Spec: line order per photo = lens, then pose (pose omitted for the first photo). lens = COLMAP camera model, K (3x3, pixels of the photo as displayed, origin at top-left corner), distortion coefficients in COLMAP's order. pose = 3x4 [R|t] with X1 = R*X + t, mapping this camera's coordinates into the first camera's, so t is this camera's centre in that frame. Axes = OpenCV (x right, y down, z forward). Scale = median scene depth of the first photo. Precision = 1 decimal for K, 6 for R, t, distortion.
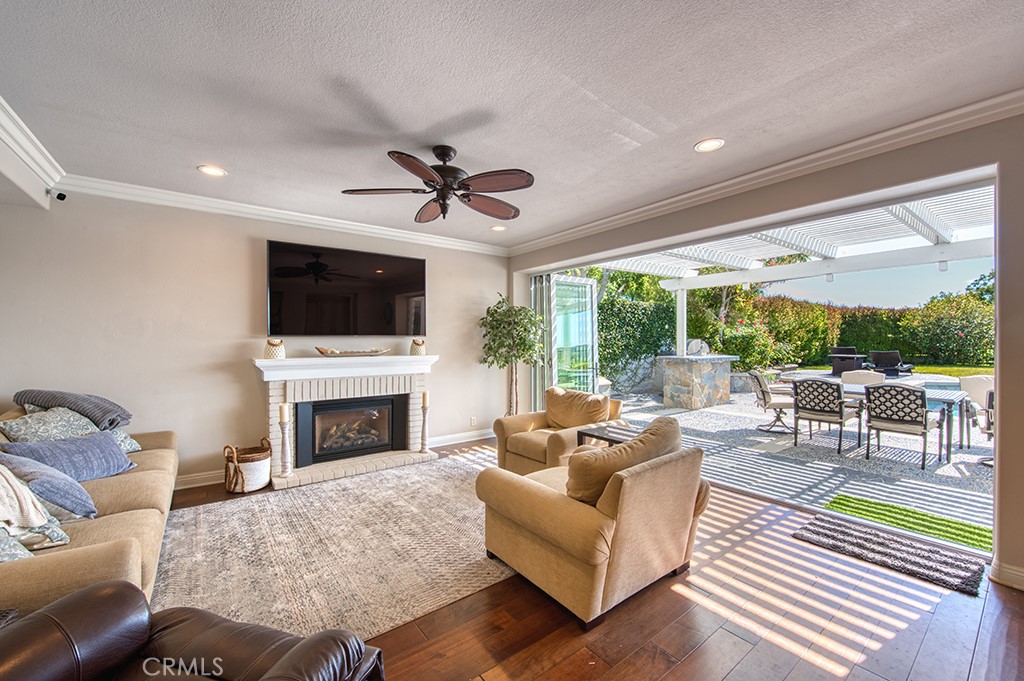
lens RADIAL K [[403.6, 0, 504.1], [0, 403.6, 340.6], [0, 0, 1]] dist [-0.000763, -0.000150]
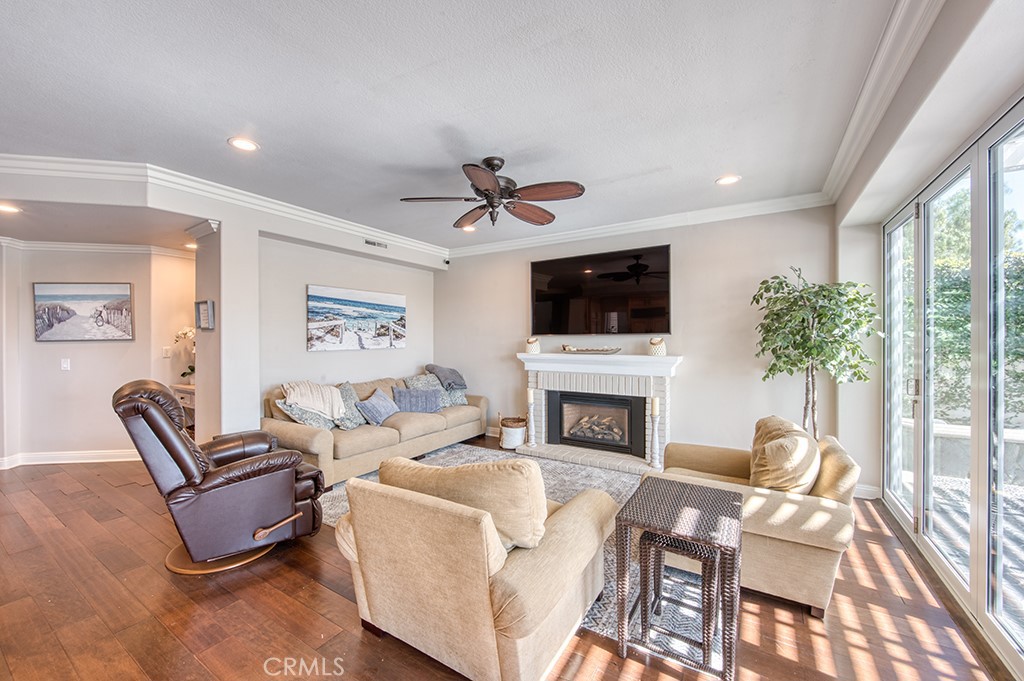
lens RADIAL K [[403.6, 0, 507.0], [0, 403.6, 341.8], [0, 0, 1]] dist [-0.000763, -0.000150]
pose [[0.370408, 0.010238, -0.928813, 0.558683], [0.001387, 0.999932, 0.011575, -0.005573], [0.928868, -0.005576, 0.370368, 0.424141]]
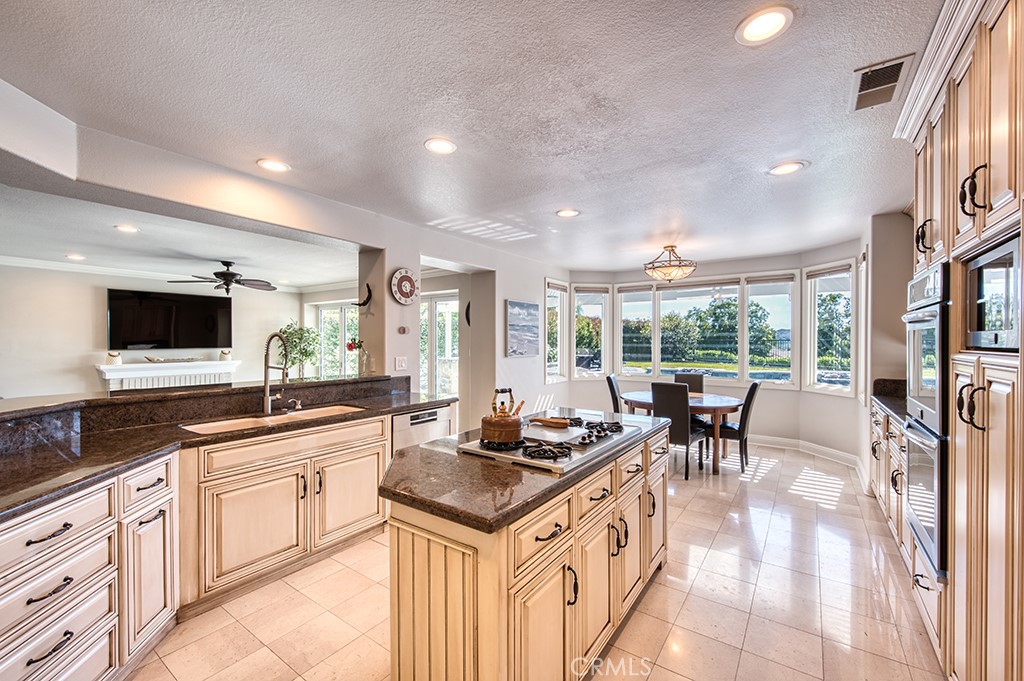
lens RADIAL K [[421.4, 0, 516.6], [0, 421.4, 341.0], [0, 0, 1]] dist [0.001738, 0.000065]
pose [[0.946327, -0.000881, 0.323209, 0.362358], [0.000900, 1.000000, 0.000093, -0.042622], [-0.323209, 0.000203, 0.946328, -1.000337]]
